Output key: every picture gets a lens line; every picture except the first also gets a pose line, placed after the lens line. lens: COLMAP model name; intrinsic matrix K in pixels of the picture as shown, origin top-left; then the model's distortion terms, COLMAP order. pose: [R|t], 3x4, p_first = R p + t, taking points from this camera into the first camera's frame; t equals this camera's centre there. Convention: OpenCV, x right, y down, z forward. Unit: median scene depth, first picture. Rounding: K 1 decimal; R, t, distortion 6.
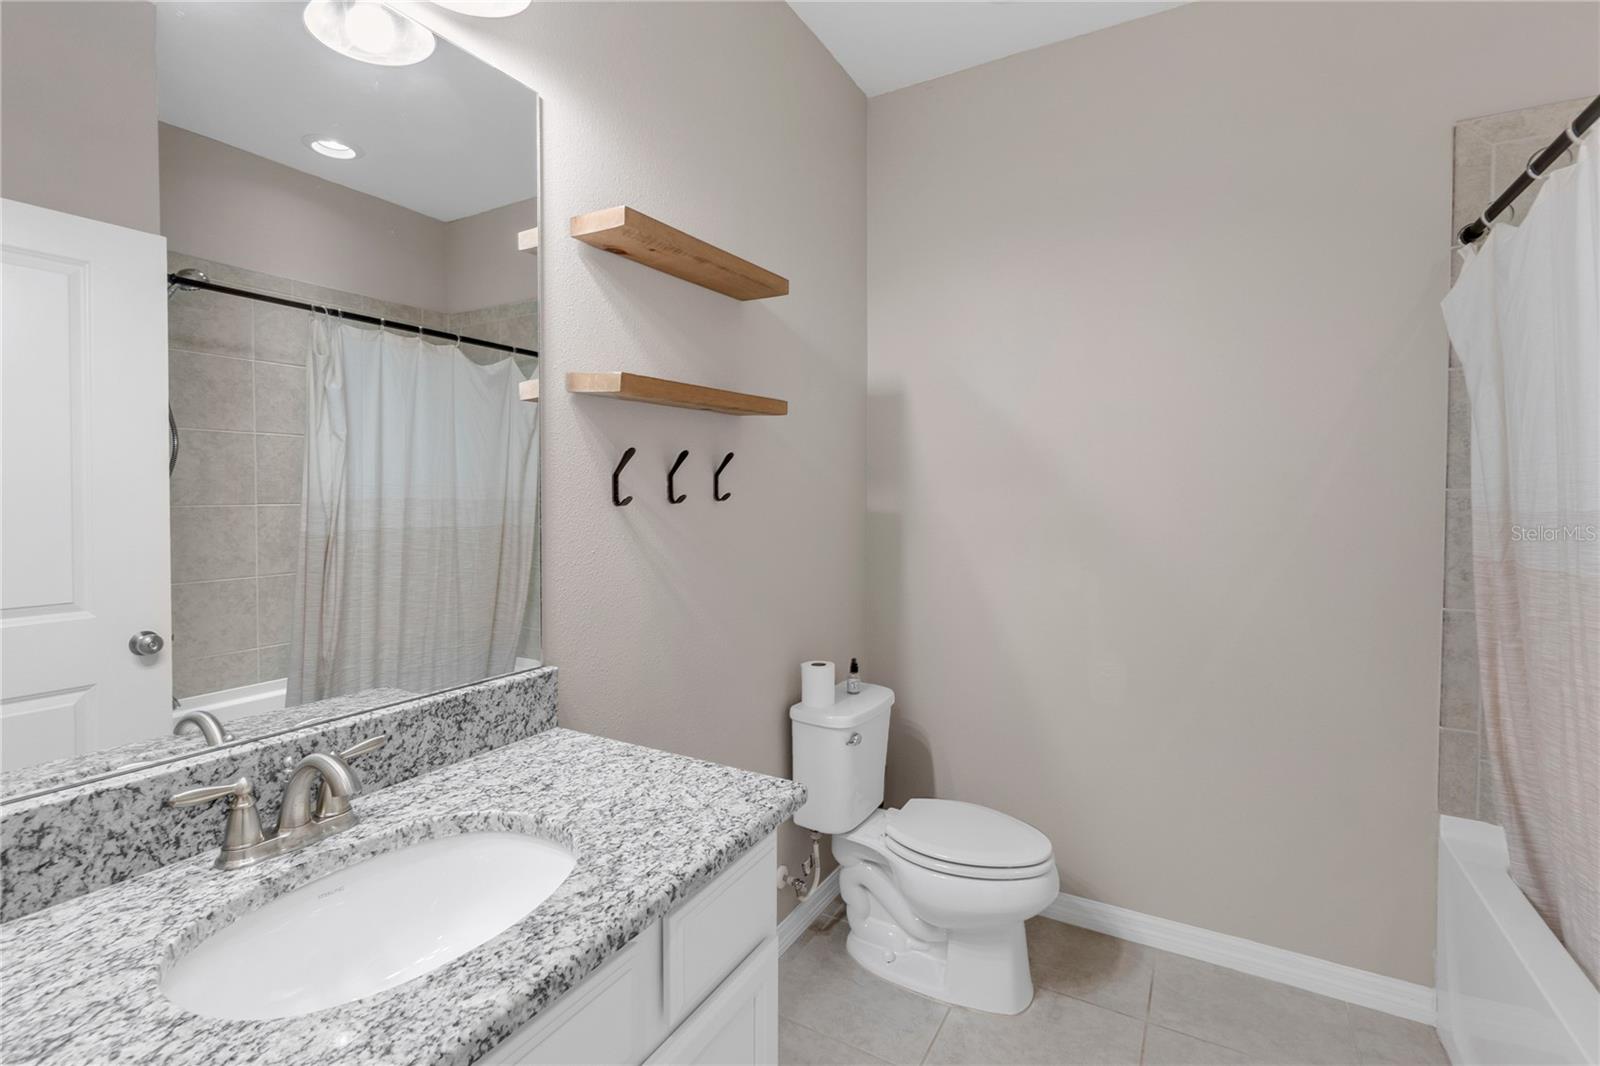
lens RADIAL K [[721.3, 0, 796.6], [0, 721.3, 506.6], [0, 0, 1]] dist [-0.010479, 0.002092]
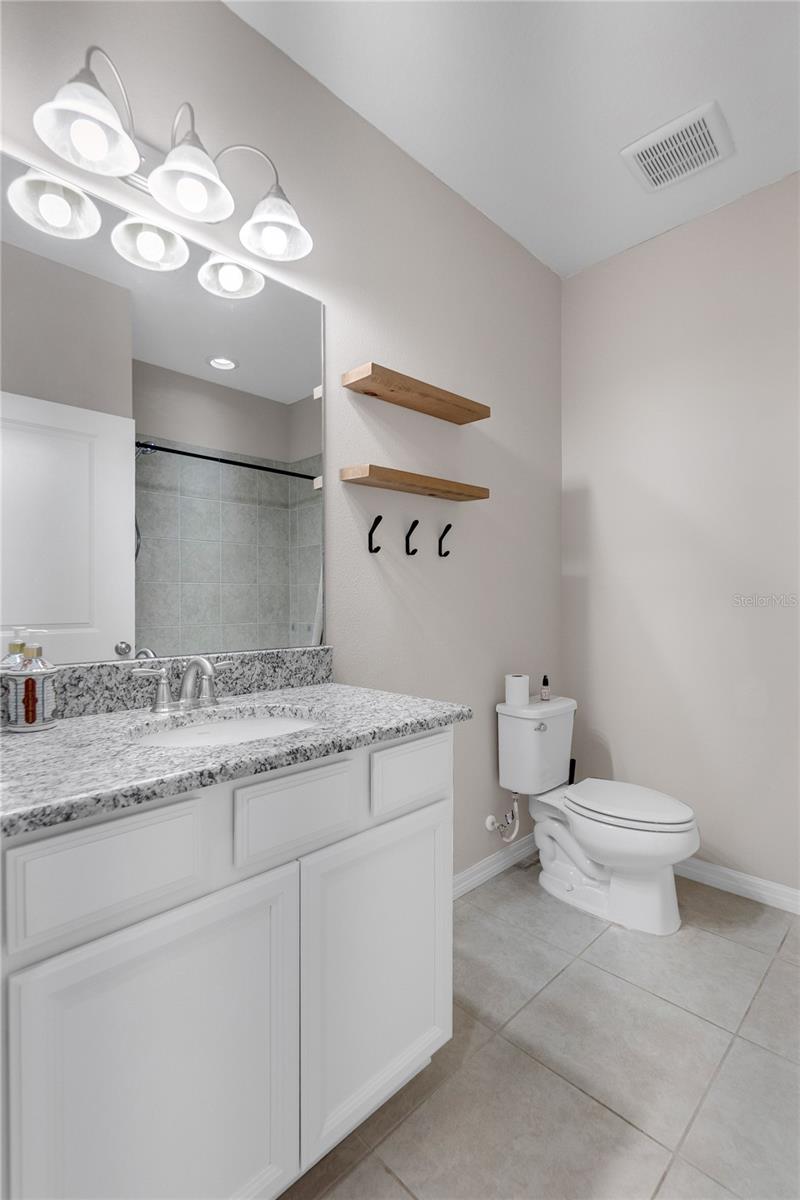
lens RADIAL K [[543.1, 0, 400.0], [0, 543.1, 600.0], [0, 0, 1]] dist [-0.002520, -0.000398]
pose [[0.964414, -0.006440, -0.264317, 0.150328], [0.000778, 0.999768, -0.021517, 0.151364], [0.264394, 0.020546, 0.964196, -0.160975]]
